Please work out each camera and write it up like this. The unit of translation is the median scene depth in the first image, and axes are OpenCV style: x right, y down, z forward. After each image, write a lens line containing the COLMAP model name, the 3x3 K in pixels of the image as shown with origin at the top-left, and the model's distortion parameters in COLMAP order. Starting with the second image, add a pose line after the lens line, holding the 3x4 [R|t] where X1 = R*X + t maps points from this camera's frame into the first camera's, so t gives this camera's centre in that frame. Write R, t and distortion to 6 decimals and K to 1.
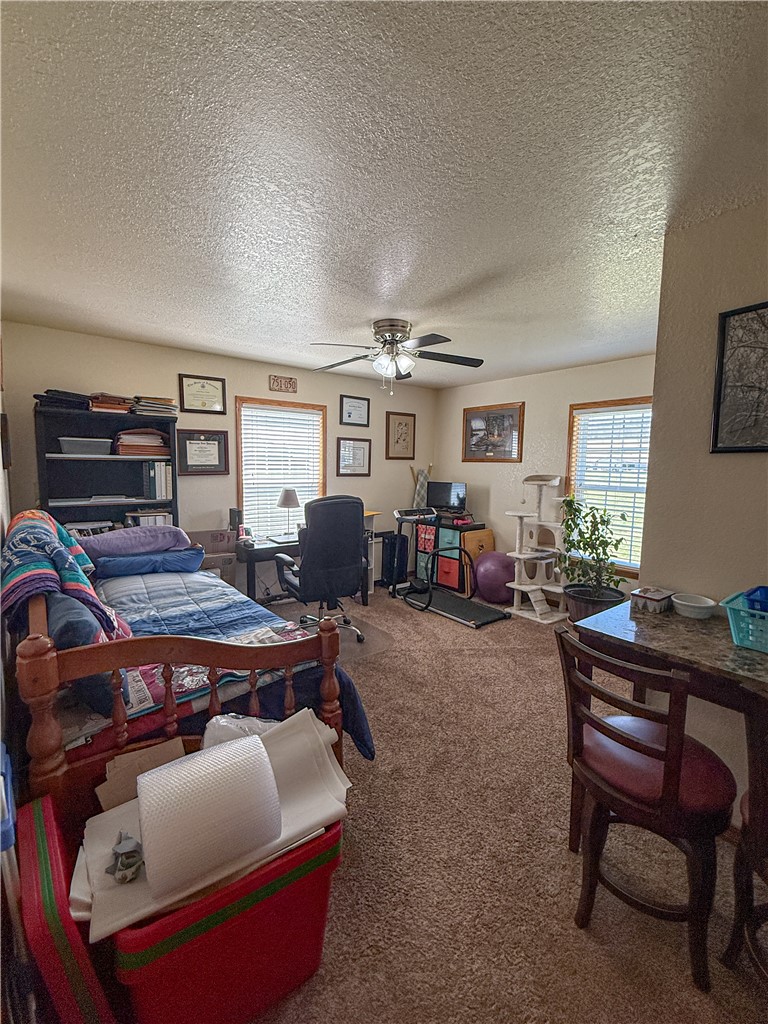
lens RADIAL K [[440.5, 0, 384.9], [0, 440.5, 512.0], [0, 0, 1]] dist [0.000654, 0.000274]
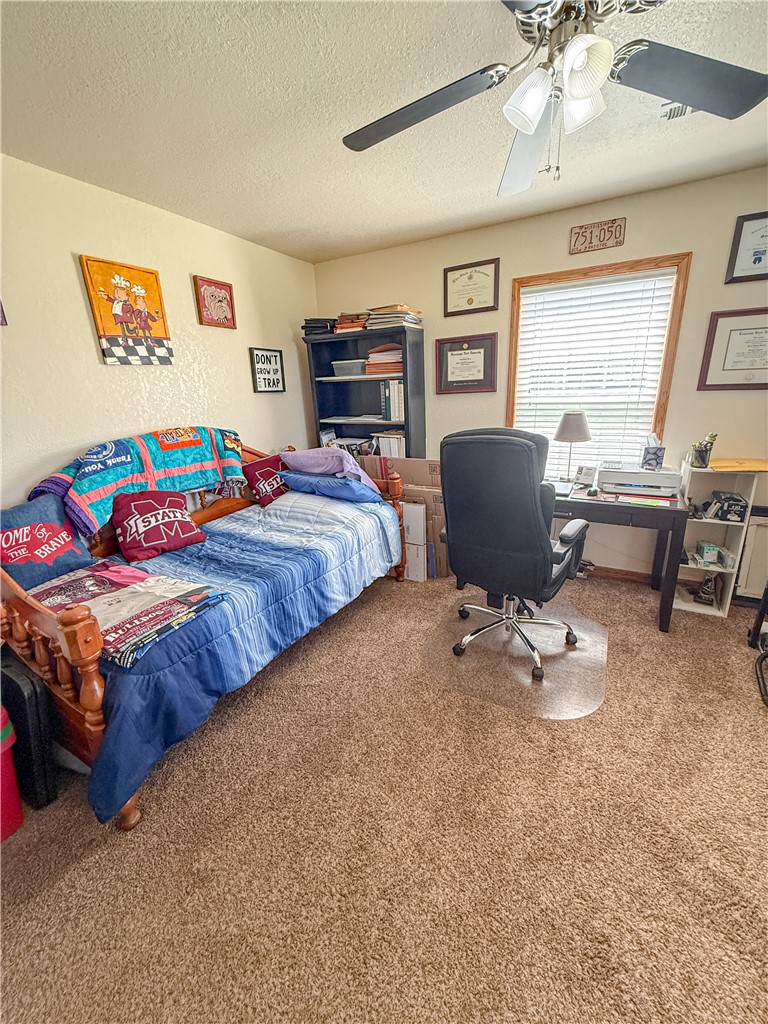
lens RADIAL K [[411.0, 0, 385.3], [0, 411.0, 508.0], [0, 0, 1]] dist [0.008179, 0.000217]
pose [[0.393935, 0.234958, -0.888600, 0.319960], [-0.057496, 0.971181, 0.231304, -0.049513], [0.917338, -0.040028, 0.396091, 0.616051]]
